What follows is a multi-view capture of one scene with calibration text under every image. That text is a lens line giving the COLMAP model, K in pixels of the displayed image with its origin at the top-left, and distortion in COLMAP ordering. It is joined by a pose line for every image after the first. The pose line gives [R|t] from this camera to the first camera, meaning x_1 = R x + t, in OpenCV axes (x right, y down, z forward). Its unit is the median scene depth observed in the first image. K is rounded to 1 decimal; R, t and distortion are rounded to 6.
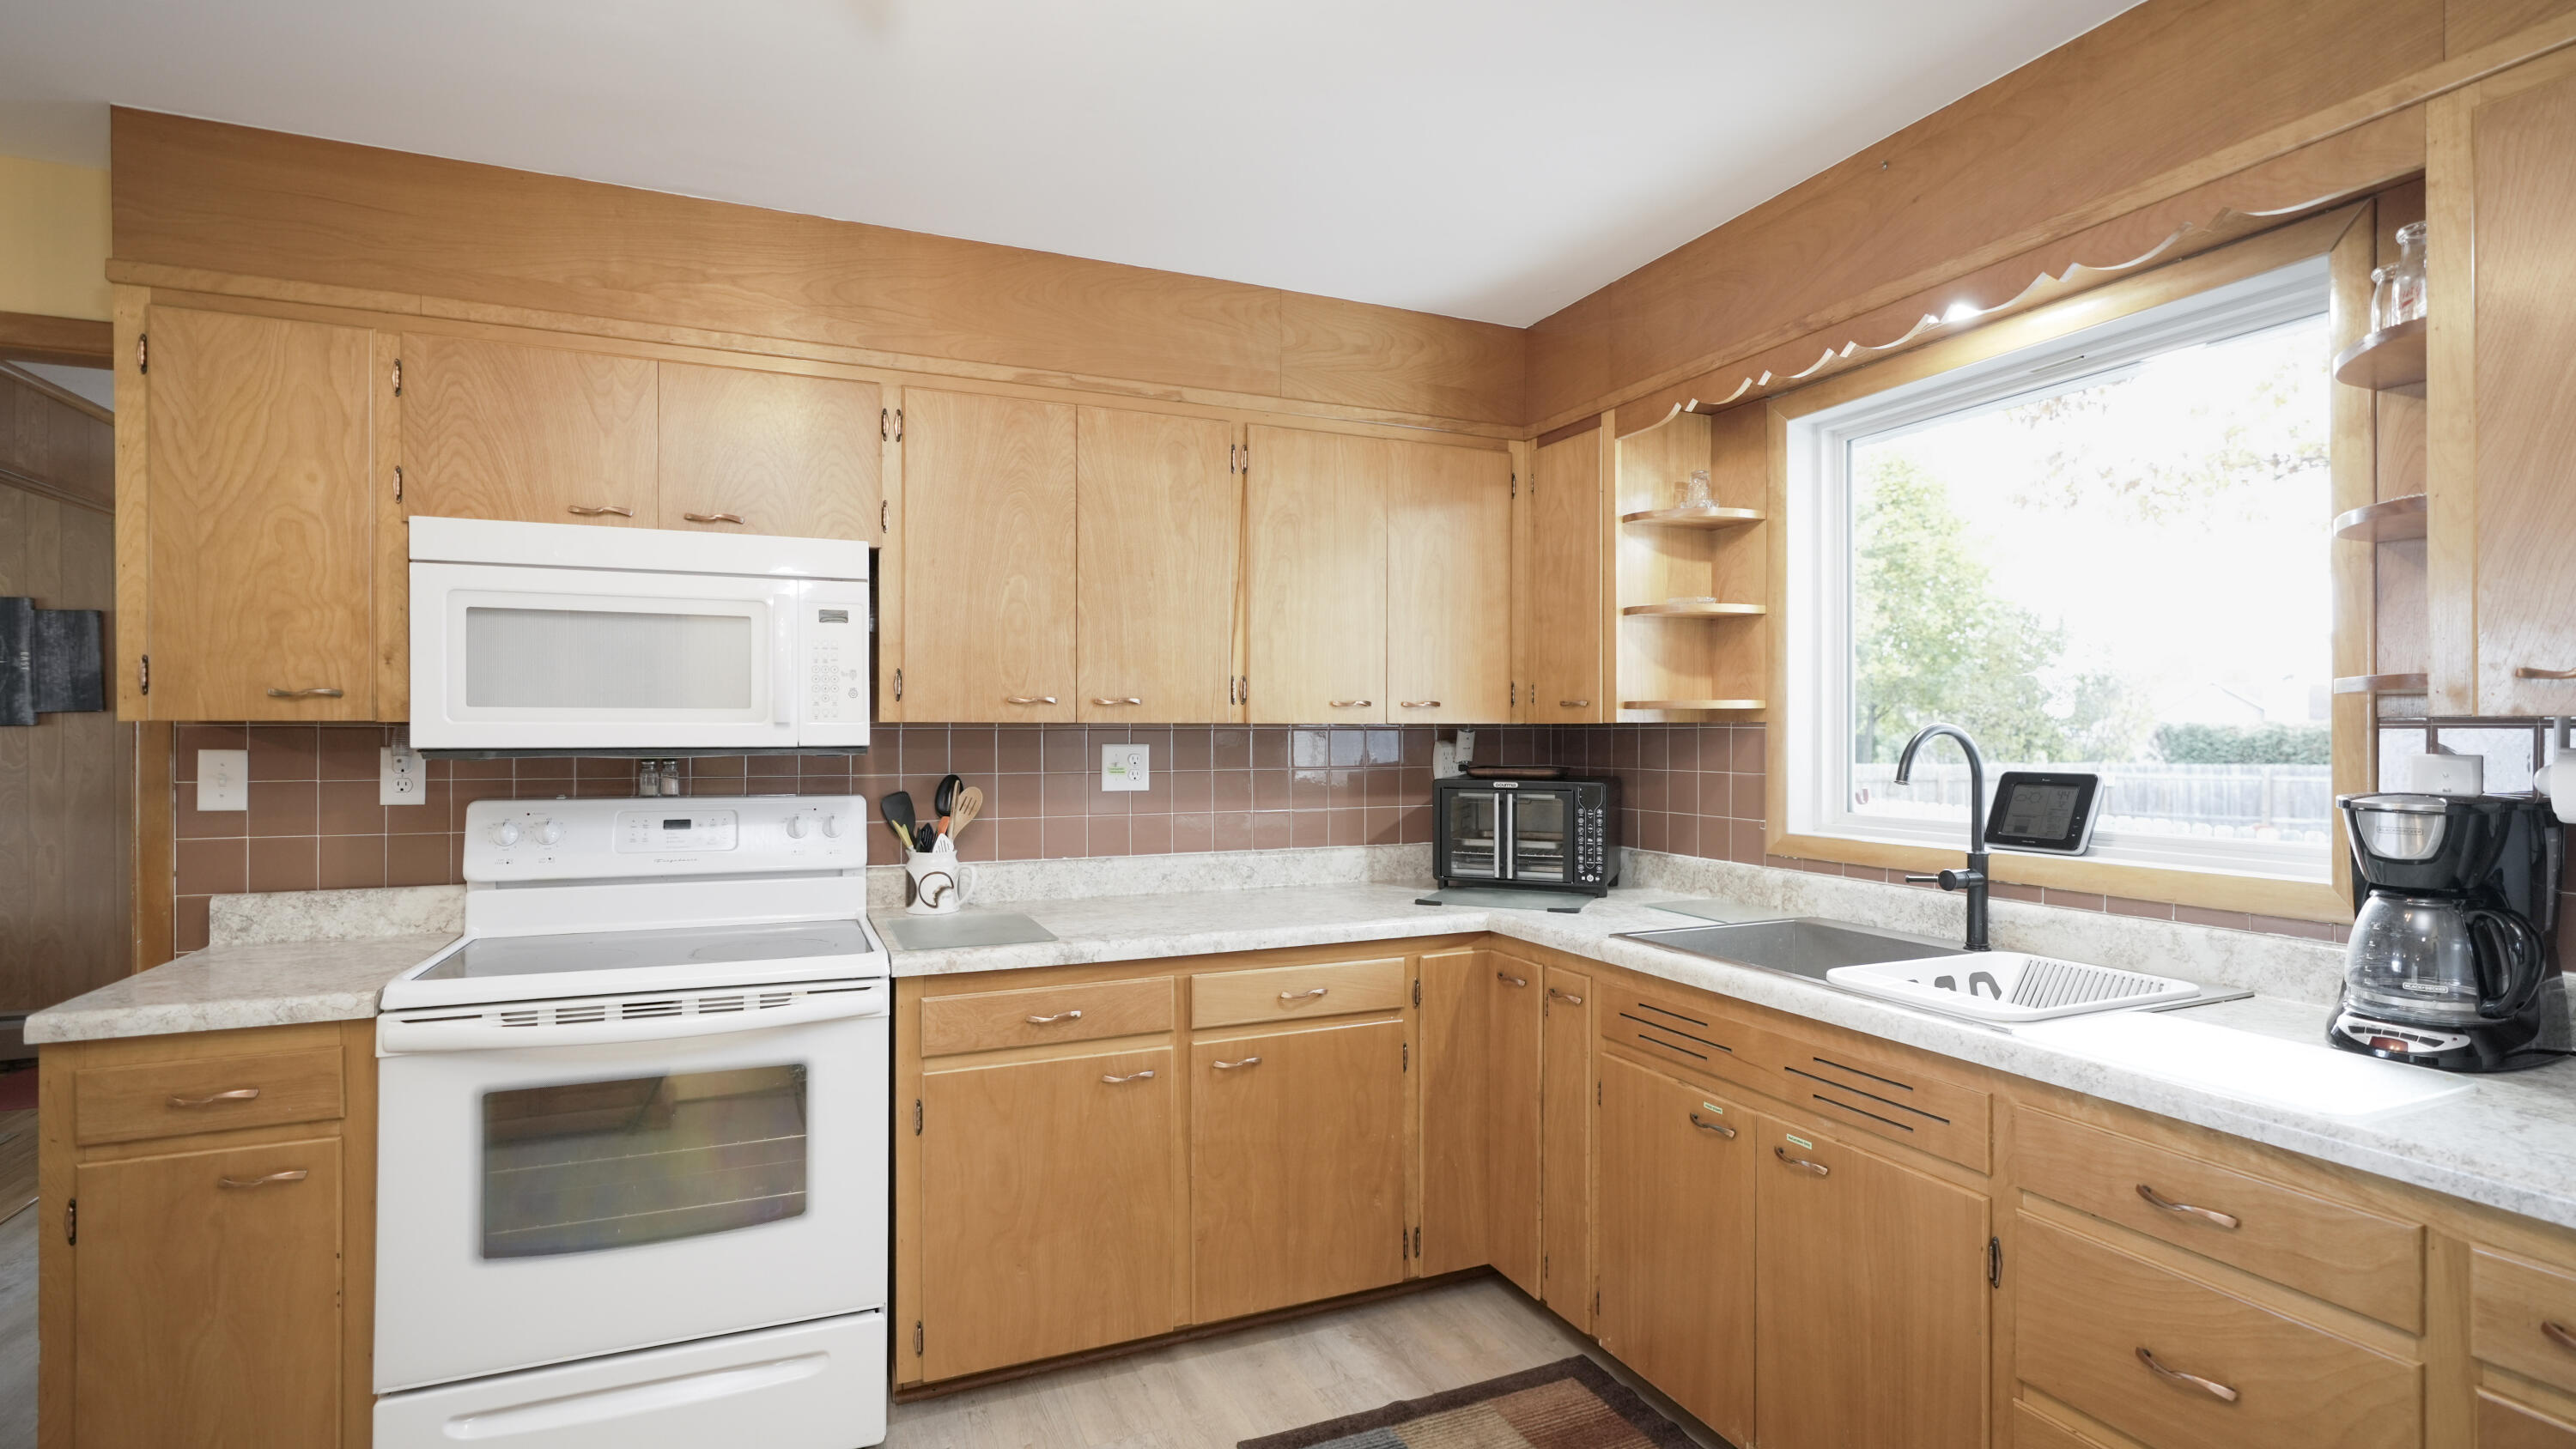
lens RADIAL K [[1188.8, 0, 1289.3], [0, 1188.8, 732.5], [0, 0, 1]] dist [-0.002638, 0.000323]
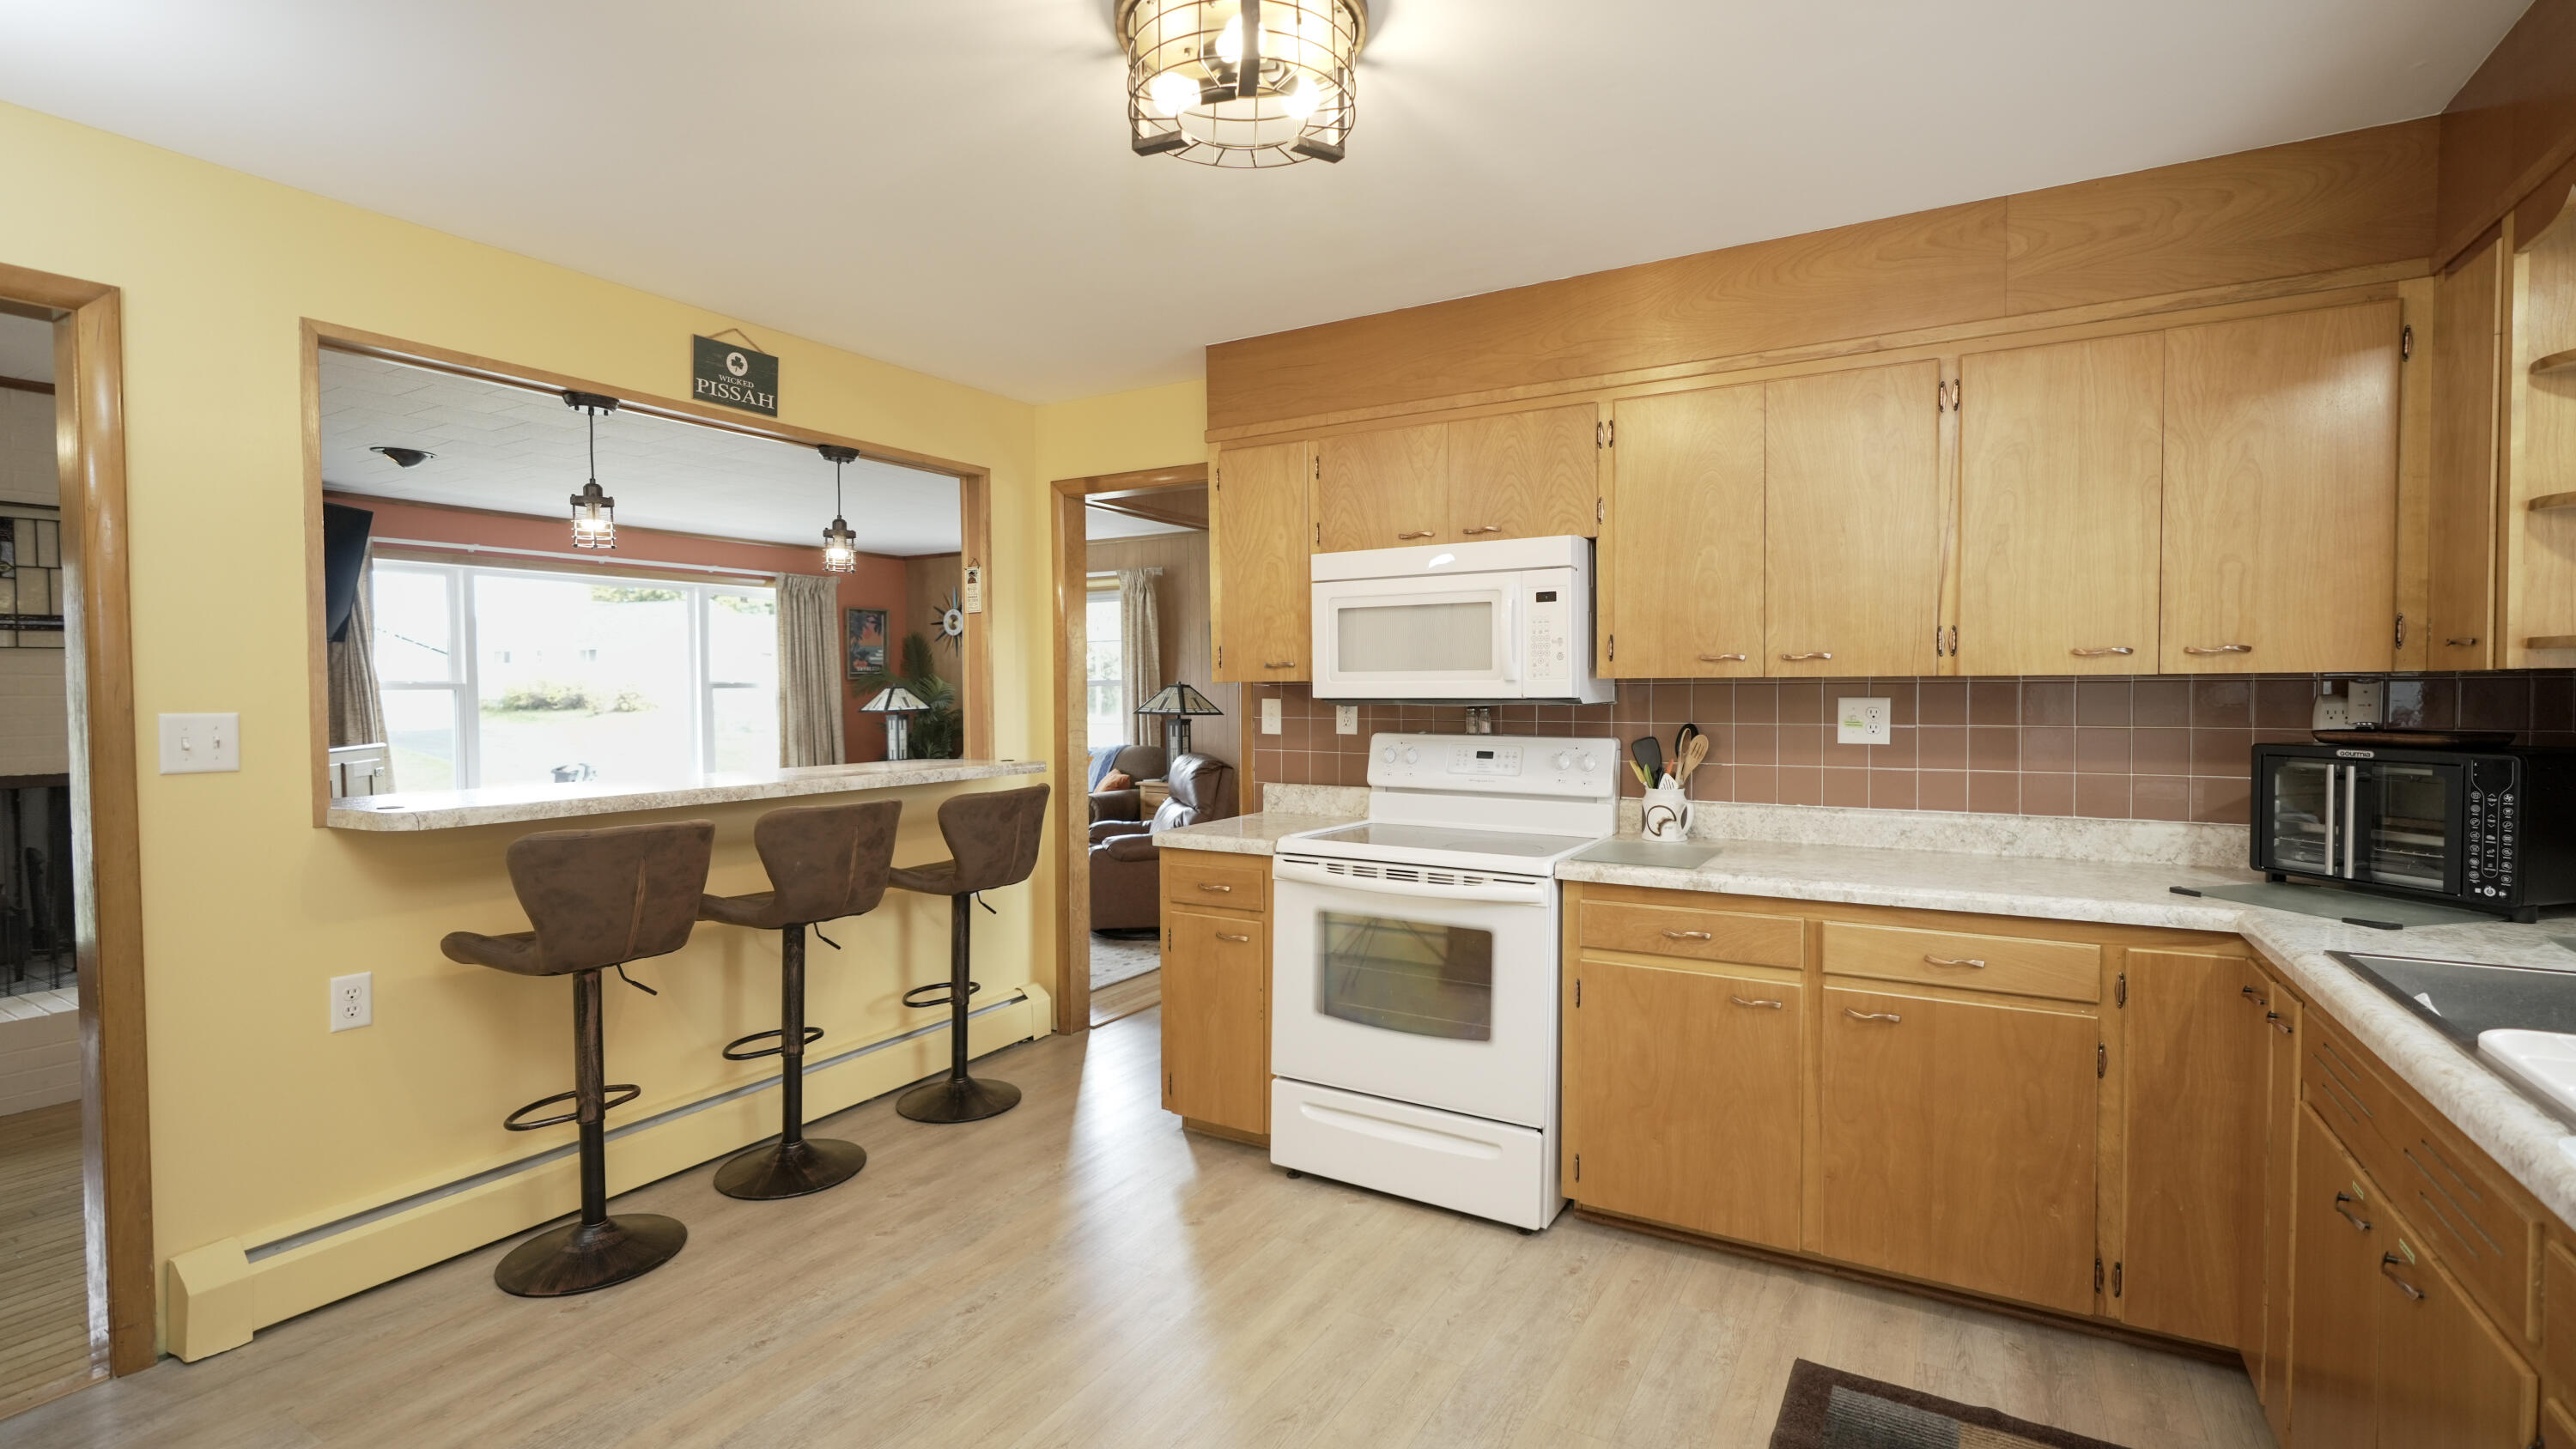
lens RADIAL K [[1157.6, 0, 1288.0], [0, 1157.6, 724.5], [0, 0, 1]] dist [0.000577, 0.000379]
pose [[0.587267, 0.022292, -0.809086, 0.431178], [0.003503, 0.999541, 0.030082, 0.001497], [0.809386, -0.020501, 0.586919, 0.033375]]
